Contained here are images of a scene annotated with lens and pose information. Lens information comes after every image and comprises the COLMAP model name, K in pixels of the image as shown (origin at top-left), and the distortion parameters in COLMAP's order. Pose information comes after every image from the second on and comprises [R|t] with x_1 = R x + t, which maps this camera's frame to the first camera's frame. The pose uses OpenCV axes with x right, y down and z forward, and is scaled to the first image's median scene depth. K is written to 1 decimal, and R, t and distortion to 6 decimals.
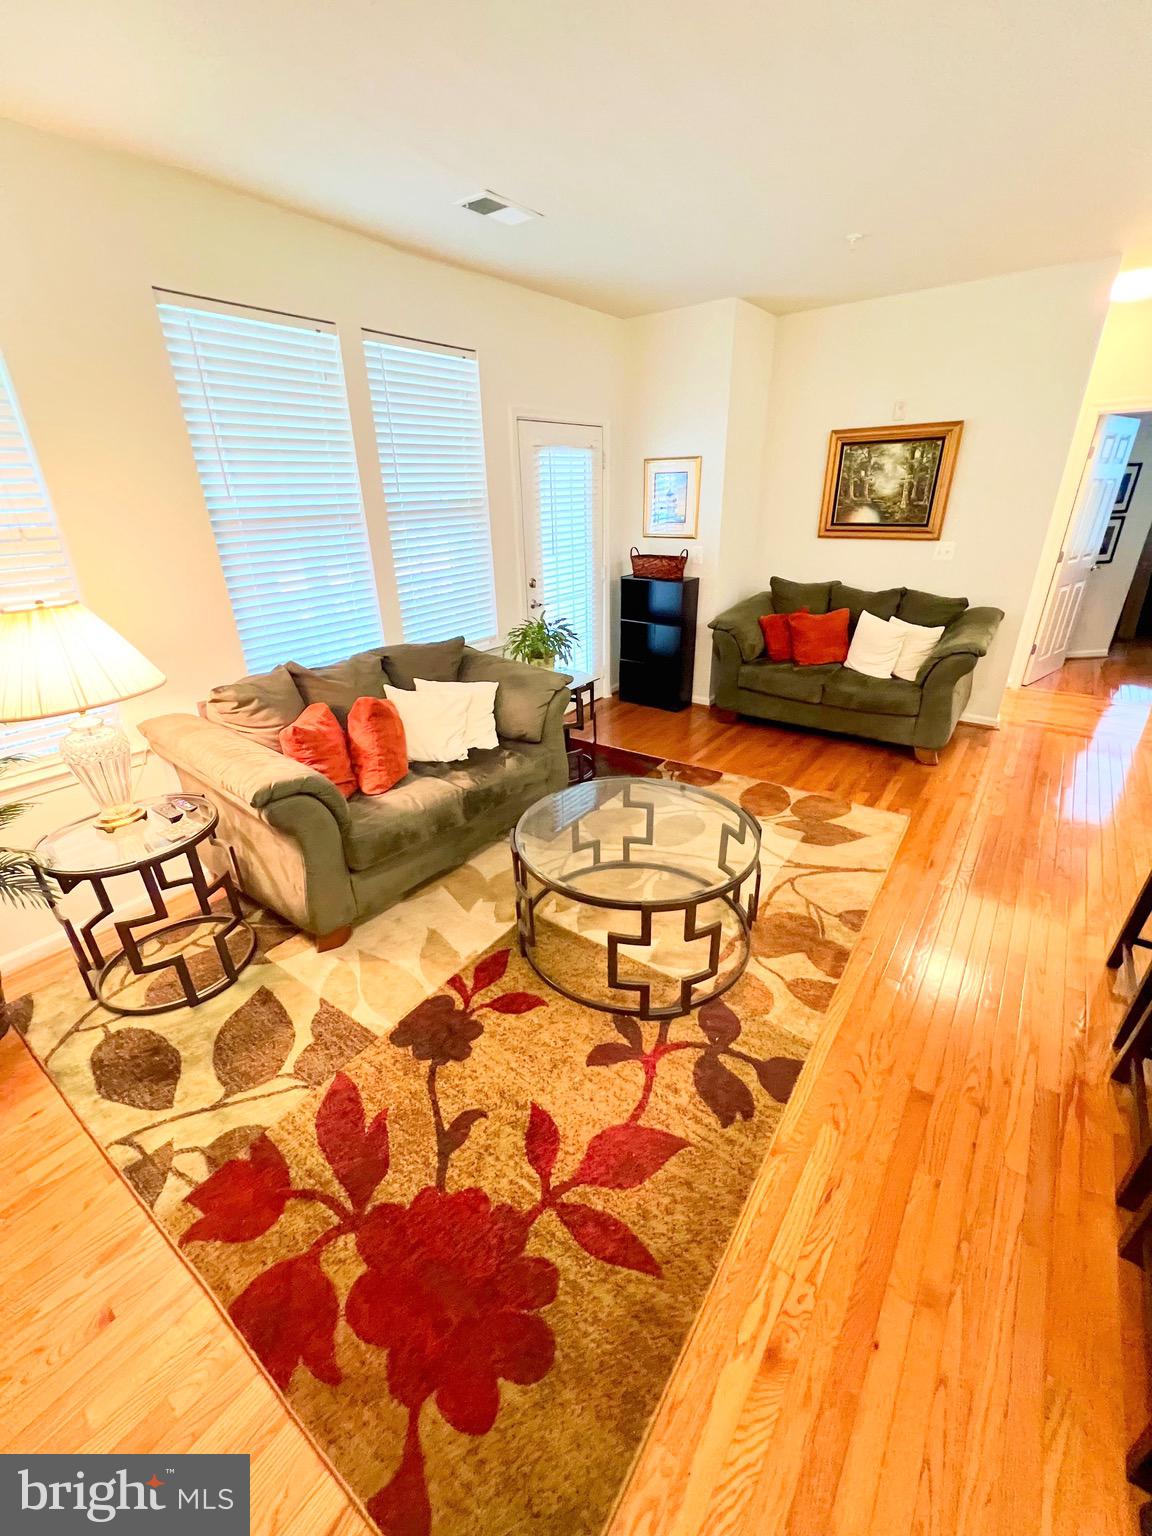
lens RADIAL K [[616.3, 0, 576.9], [0, 616.3, 771.6], [0, 0, 1]] dist [-0.005960, 0.001225]
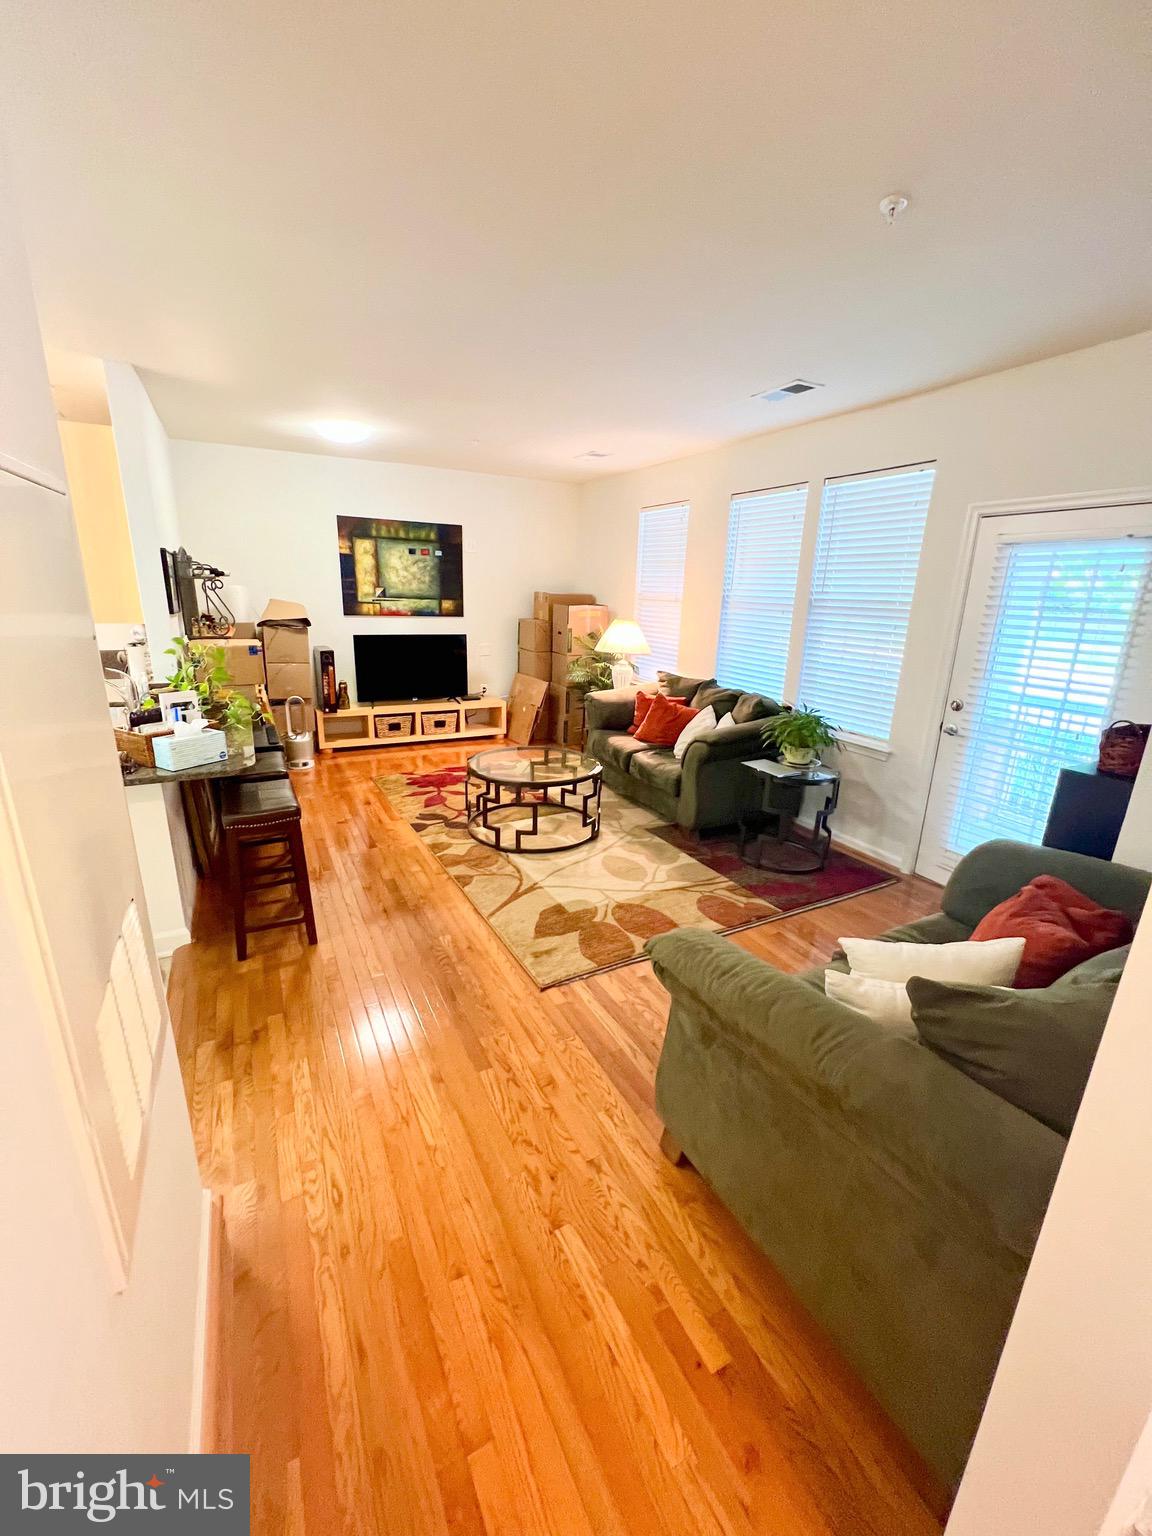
lens RADIAL K [[616.3, 0, 576.7], [0, 616.3, 768.7], [0, 0, 1]] dist [-0.005960, 0.001225]
pose [[-0.427607, 0.275951, -0.860815, 1.767645], [-0.385275, 0.805811, 0.449703, -0.836307], [0.817750, 0.523947, -0.238253, 1.688311]]
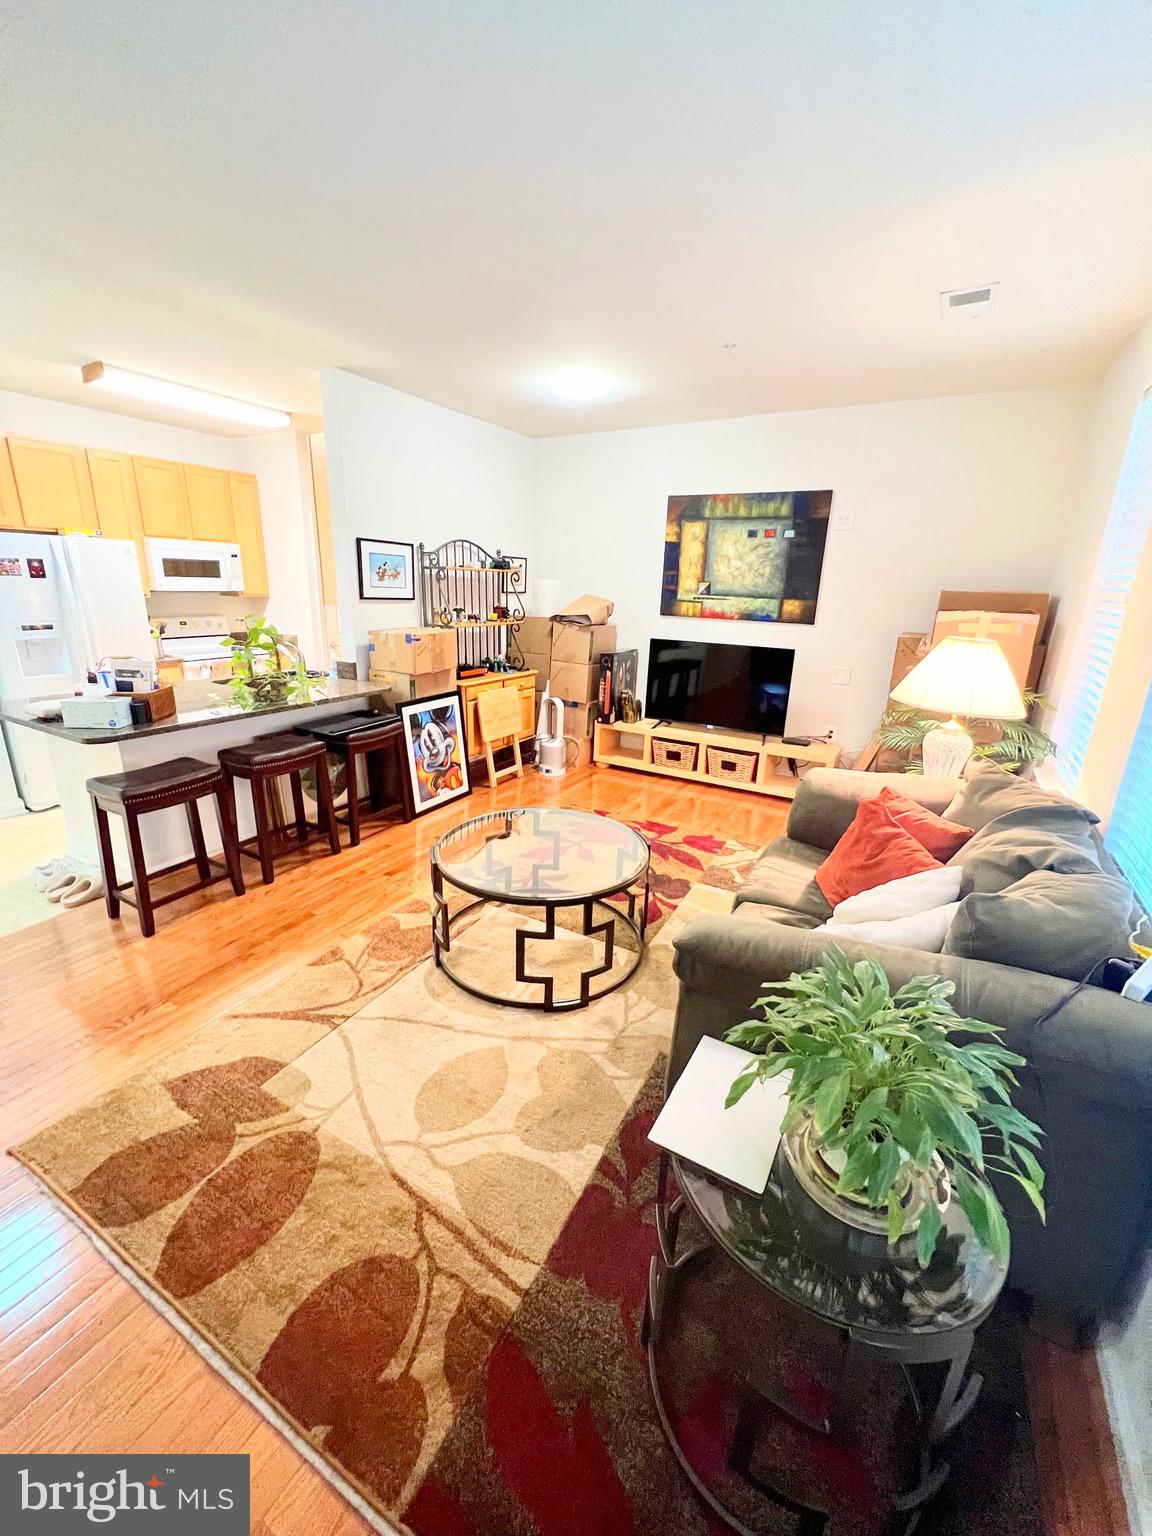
lens RADIAL K [[616.3, 0, 577.2], [0, 616.3, 771.8], [0, 0, 1]] dist [-0.005960, 0.001225]
pose [[-0.992332, 0.041248, -0.116517, 0.170233], [-0.046644, 0.748009, 0.662048, -0.835498], [0.114464, 0.662406, -0.740349, 1.918154]]
